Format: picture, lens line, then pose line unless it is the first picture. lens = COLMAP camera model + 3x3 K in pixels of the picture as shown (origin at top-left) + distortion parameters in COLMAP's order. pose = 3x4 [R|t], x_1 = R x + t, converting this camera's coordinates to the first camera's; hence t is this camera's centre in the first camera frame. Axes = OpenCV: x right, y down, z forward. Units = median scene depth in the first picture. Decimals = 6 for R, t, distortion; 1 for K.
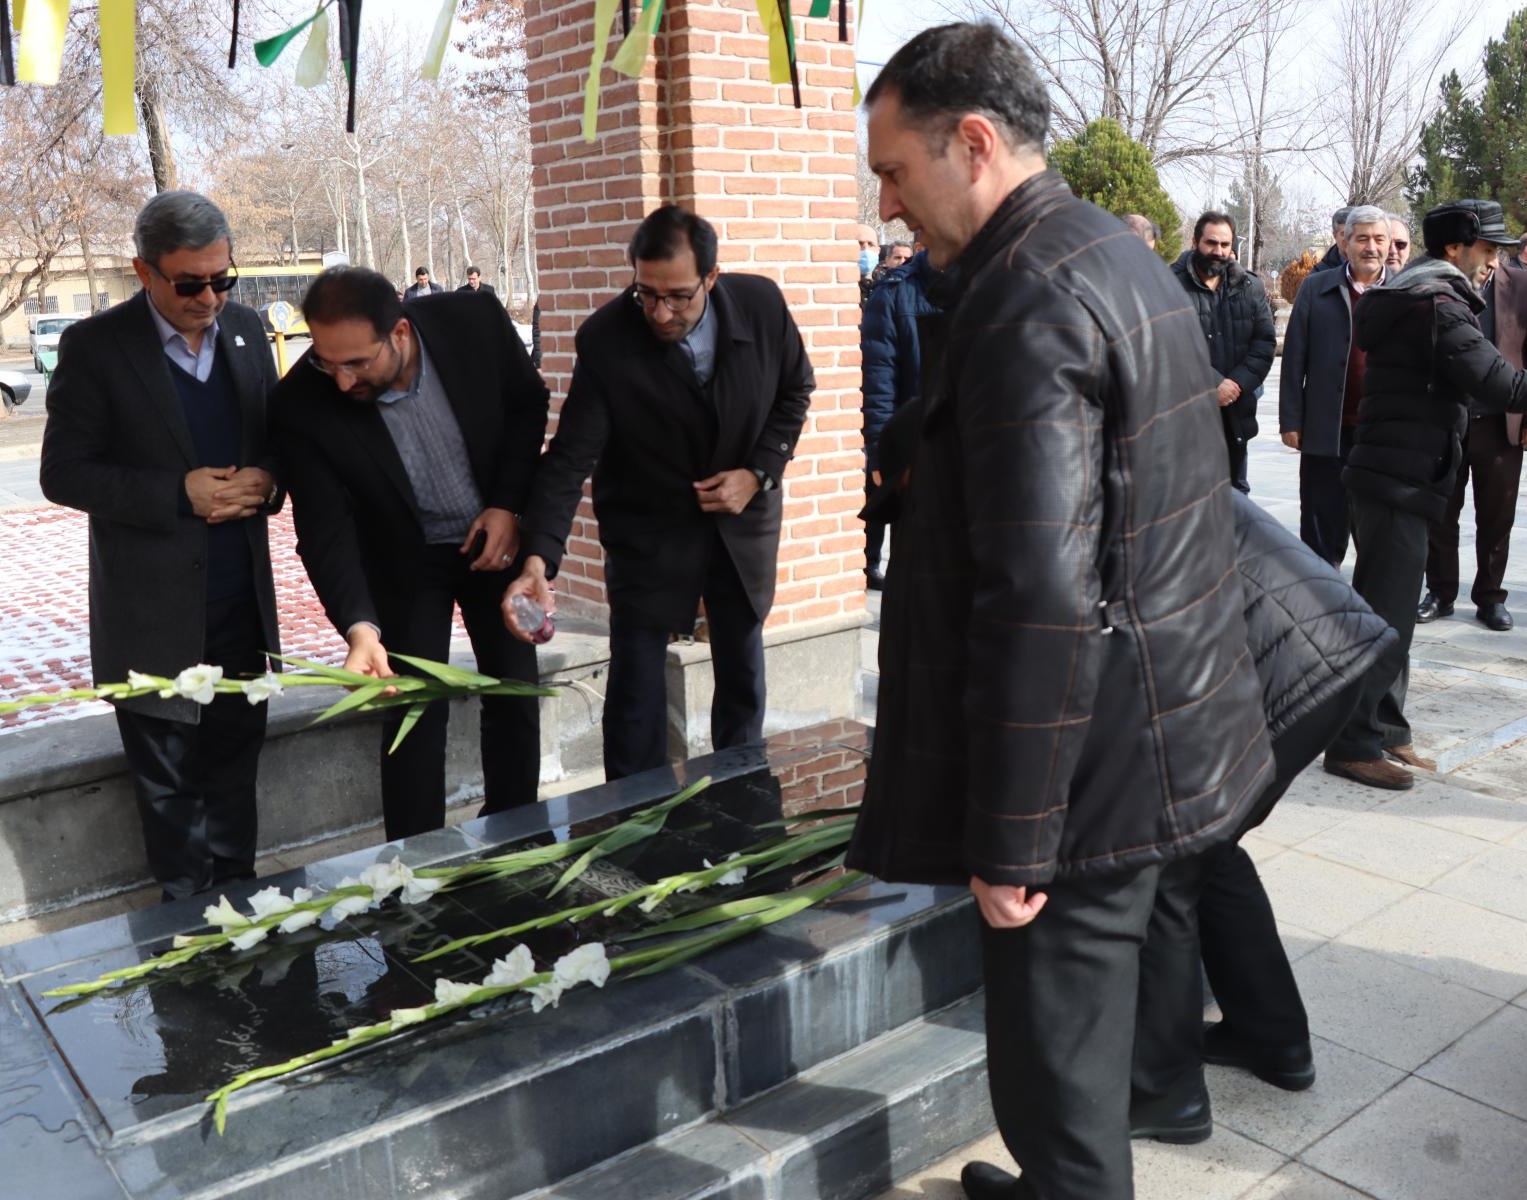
lens RADIAL K [[1519.1, 0, 753.6], [0, 1519.1, 601.5], [0, 0, 1]] dist [-0.112062, 0.000000]
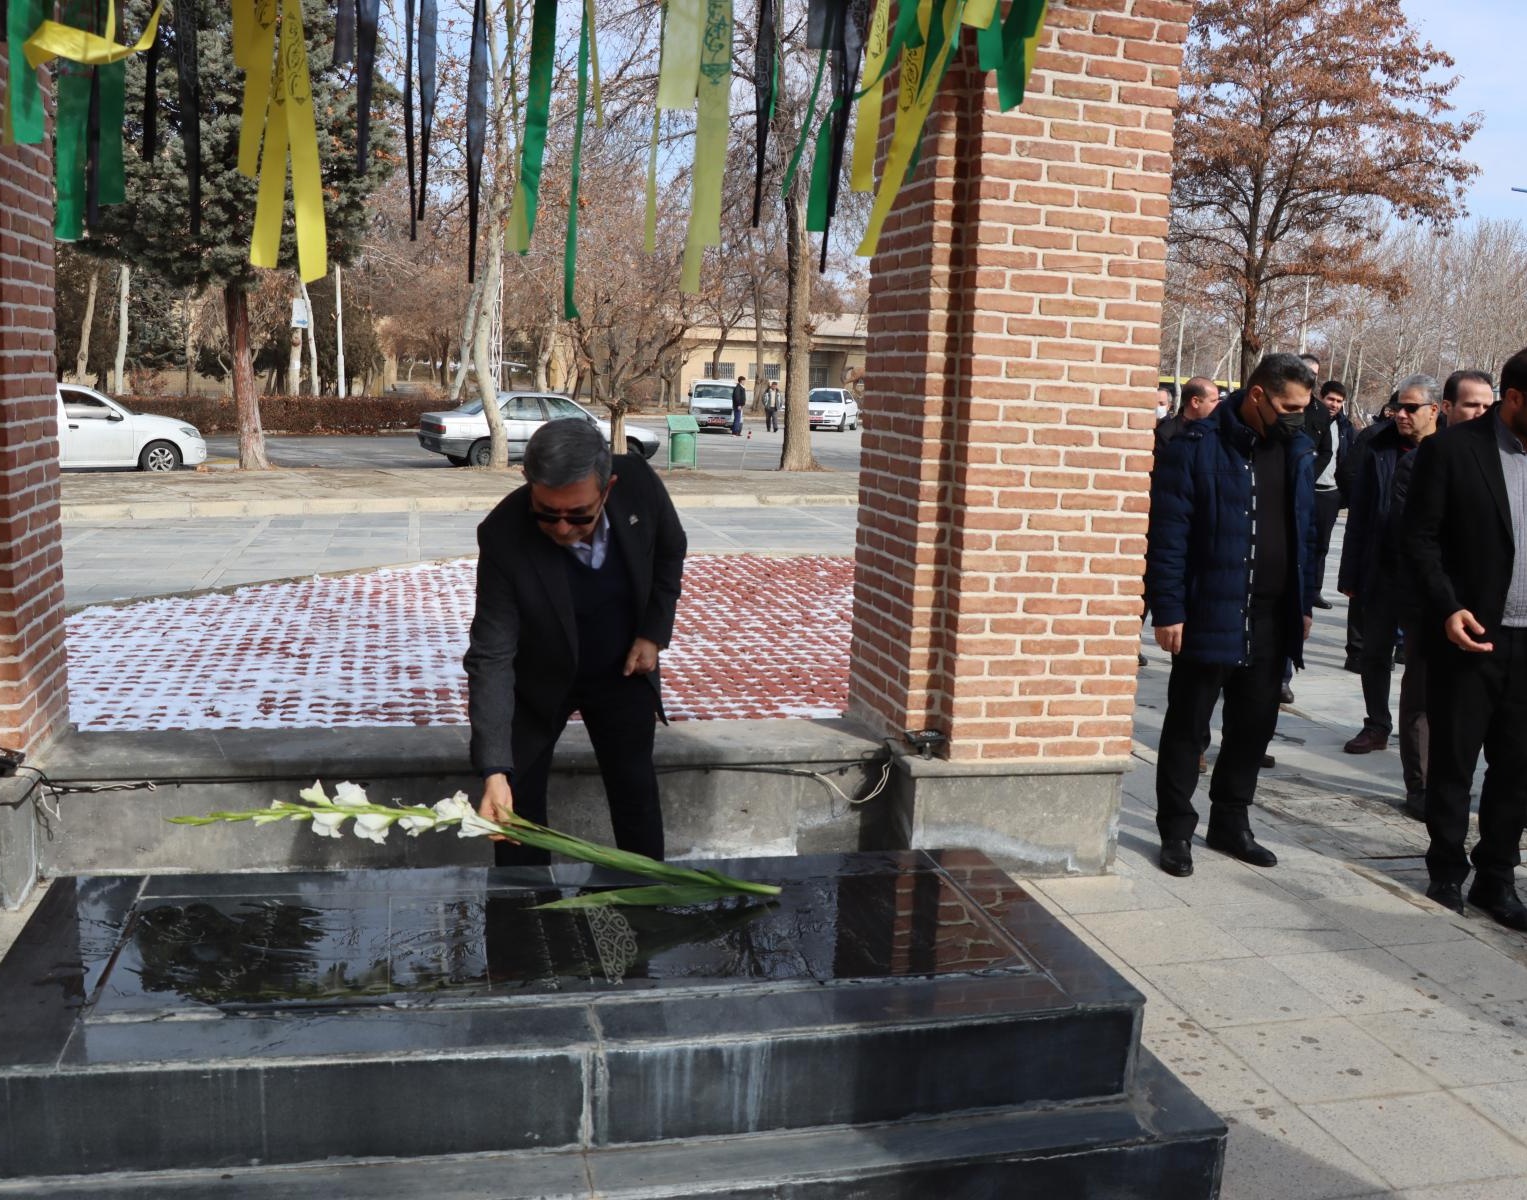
lens RADIAL K [[1519.1, 0, 710.6], [0, 1519.1, 611.6], [0, 0, 1]] dist [-0.112062, 0.000000]
pose [[0.895981, 0.137388, -0.422306, 0.267954], [-0.161279, 0.986682, -0.021181, -0.027220], [0.413771, 0.087087, 0.906206, -0.009322]]
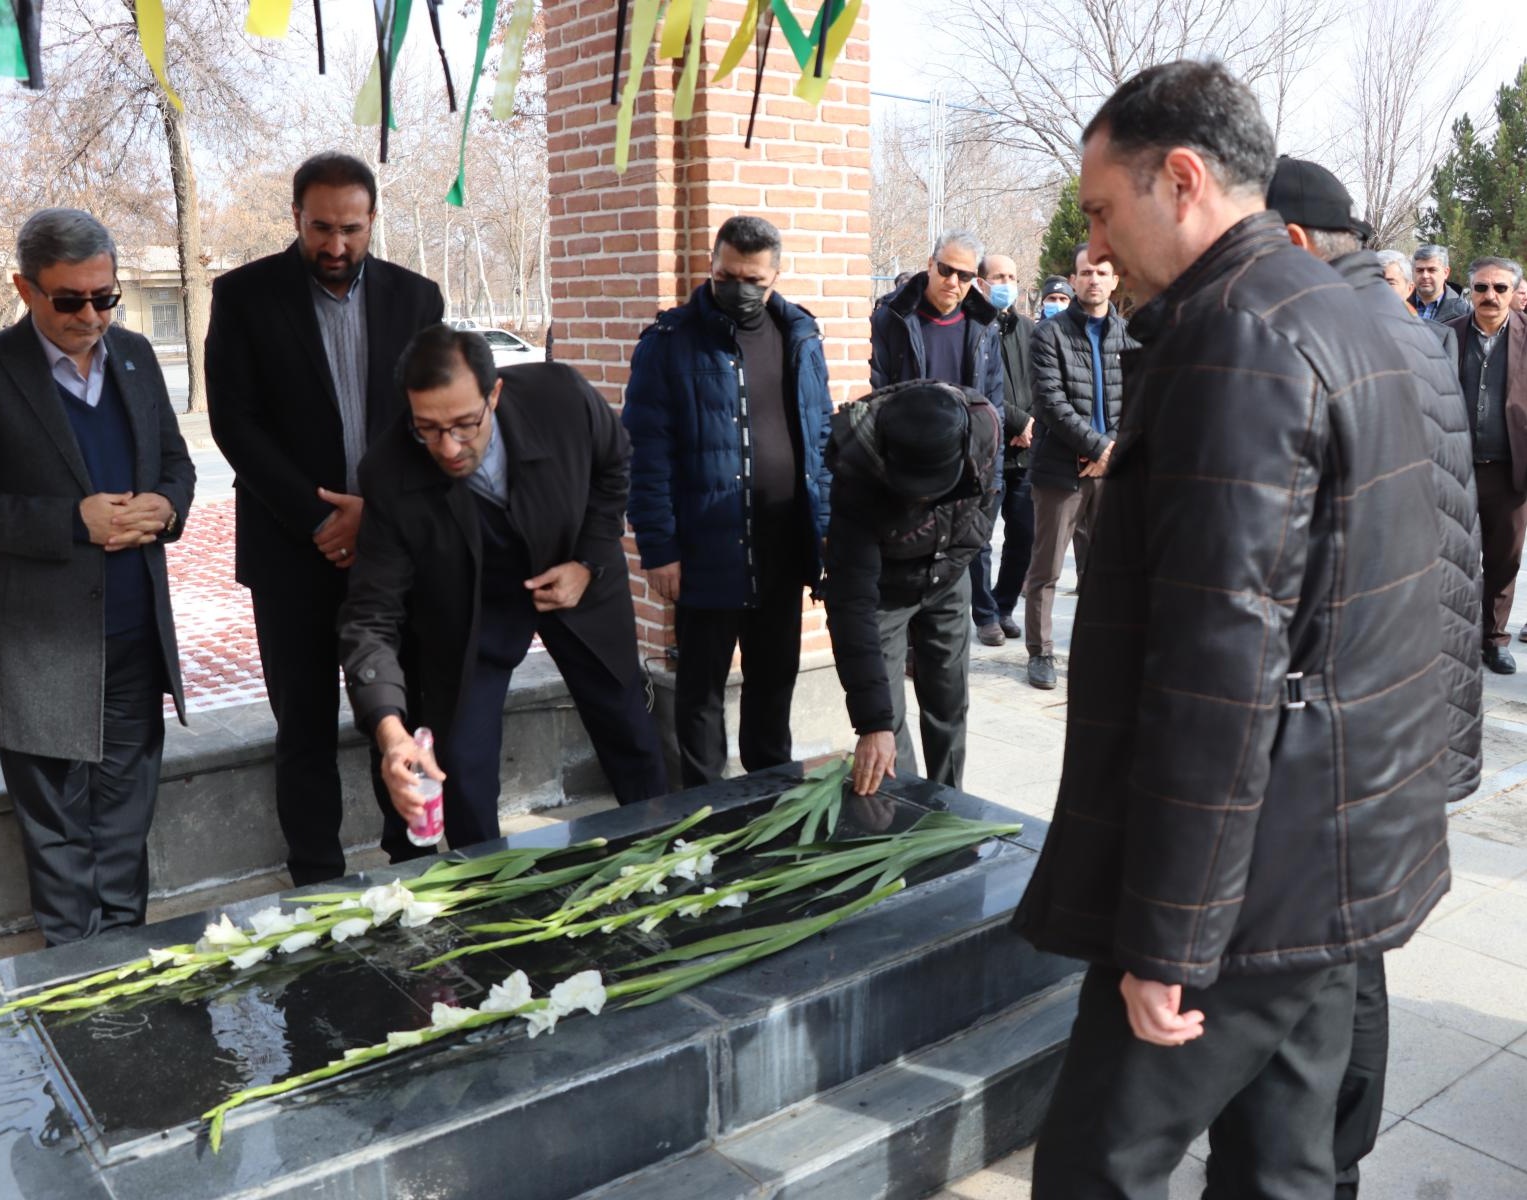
lens RADIAL K [[1519.1, 0, 754.7], [0, 1519.1, 583.7], [0, 0, 1]] dist [-0.112062, 0.000000]
pose [[0.999756, 0.021586, -0.004591, 0.001424], [-0.021706, 0.999374, -0.027936, -0.003352], [0.003985, 0.028029, 0.999599, -0.006725]]
